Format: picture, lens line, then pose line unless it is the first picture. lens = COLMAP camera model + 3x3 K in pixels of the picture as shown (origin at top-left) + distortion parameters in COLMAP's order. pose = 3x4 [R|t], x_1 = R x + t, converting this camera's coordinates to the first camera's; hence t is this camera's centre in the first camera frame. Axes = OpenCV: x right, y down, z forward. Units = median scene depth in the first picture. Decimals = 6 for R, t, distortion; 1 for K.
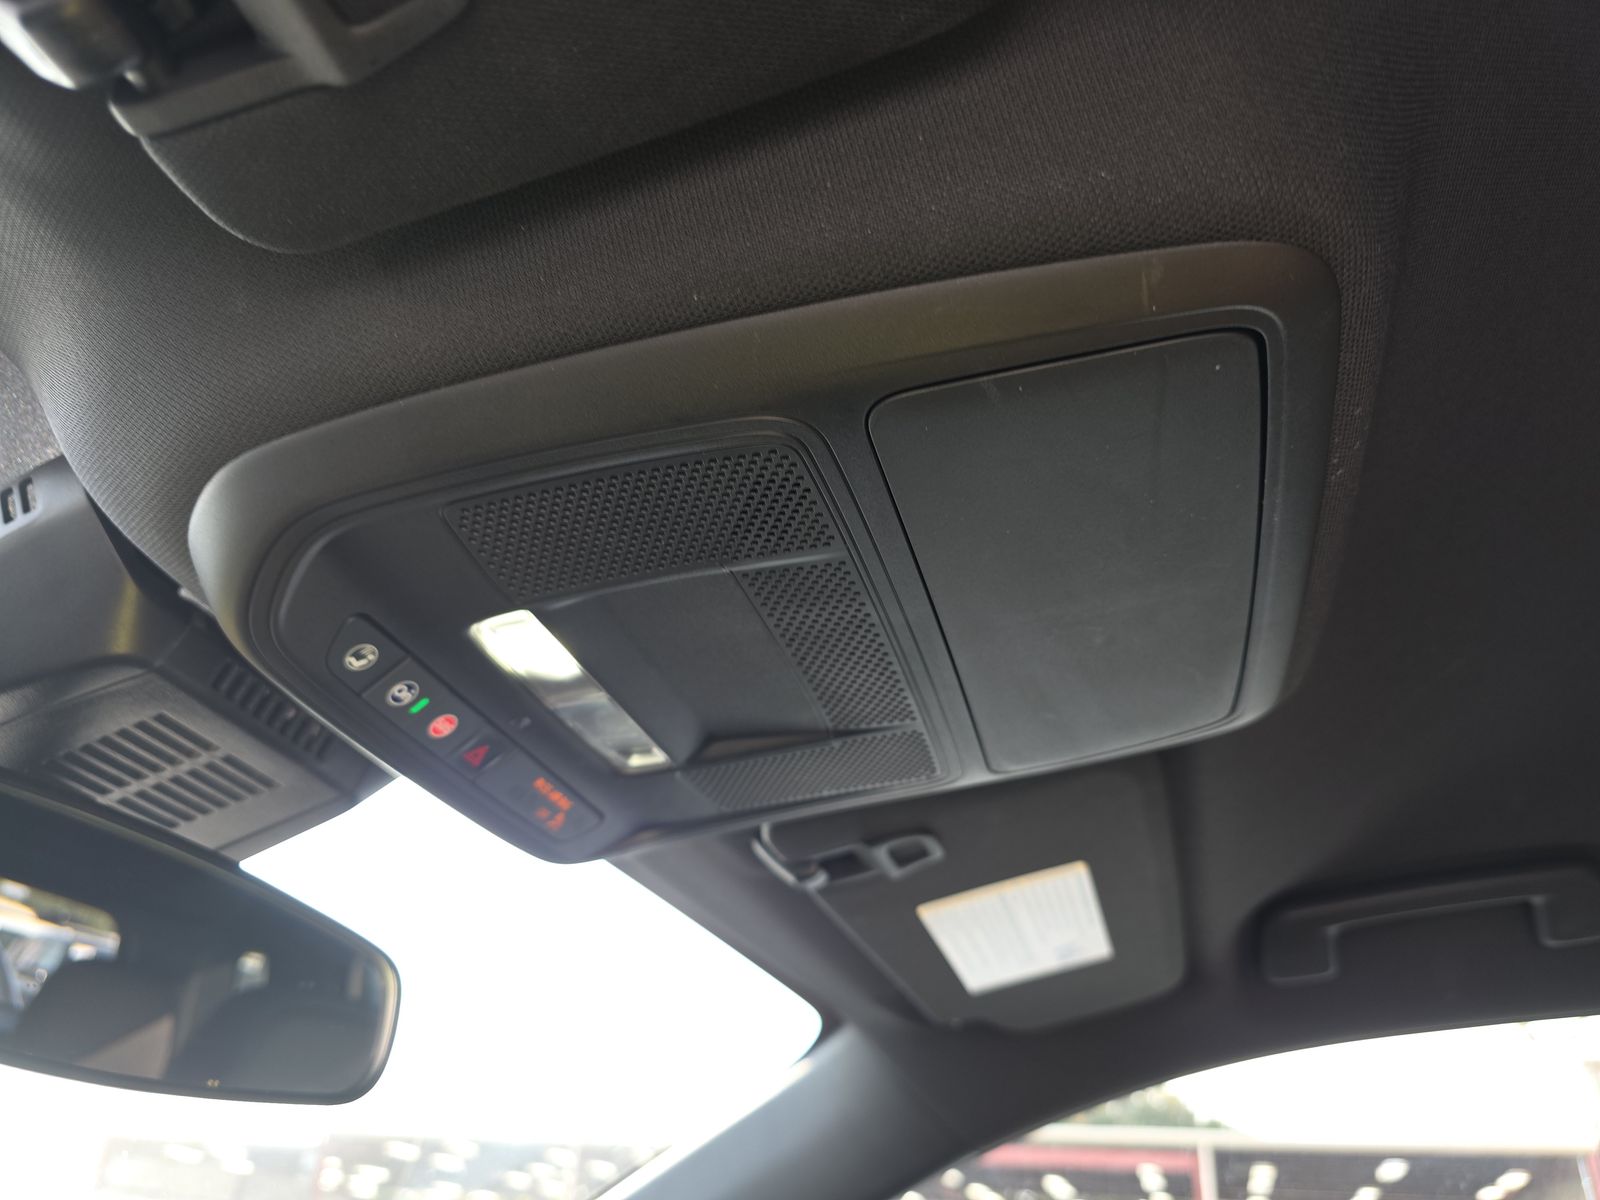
lens RADIAL K [[1065.2, 0, 800.2], [0, 1065.2, 598.0], [0, 0, 1]] dist [-0.002374, -0.001579]
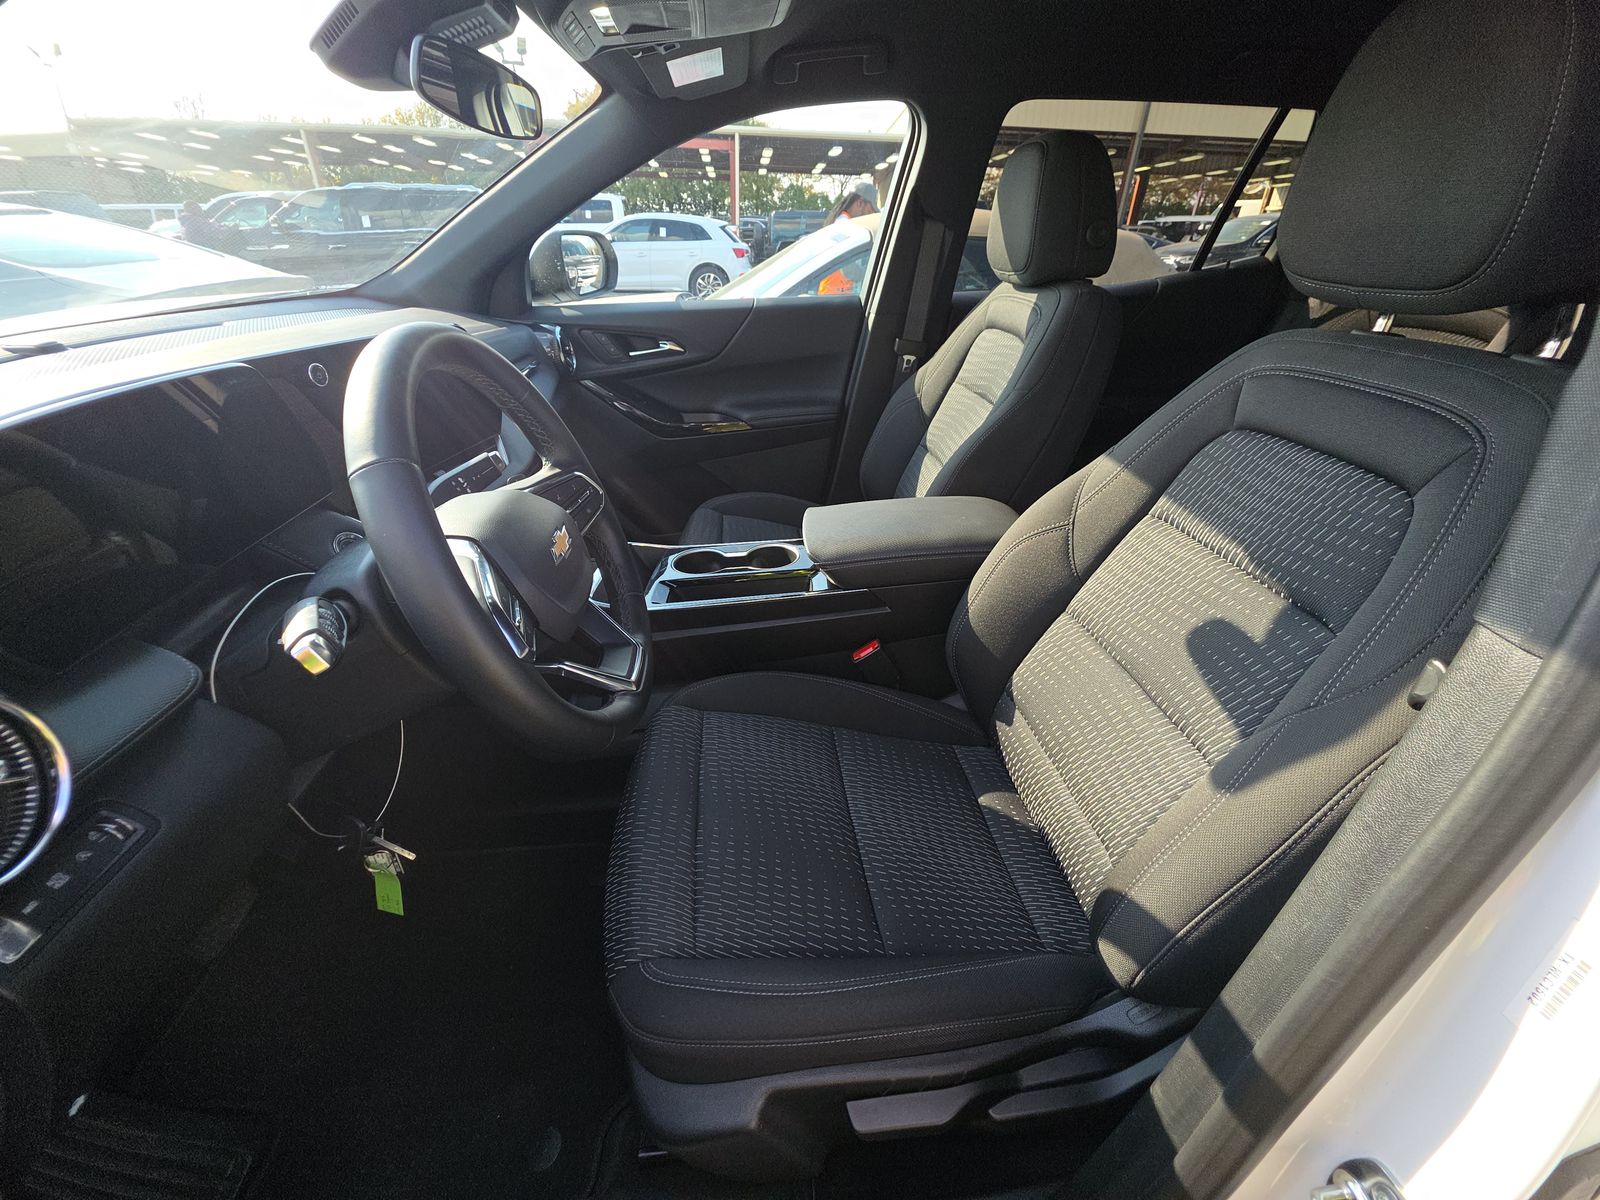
lens RADIAL K [[645.0, 0, 798.2], [0, 645.0, 596.7], [0, 0, 1]] dist [-0.001370, -0.000066]
pose [[0.922887, -0.232058, 0.307293, -0.331032], [-0.166484, 0.479120, 0.861816, -0.448454], [-0.347221, -0.846518, 0.403540, -0.834502]]
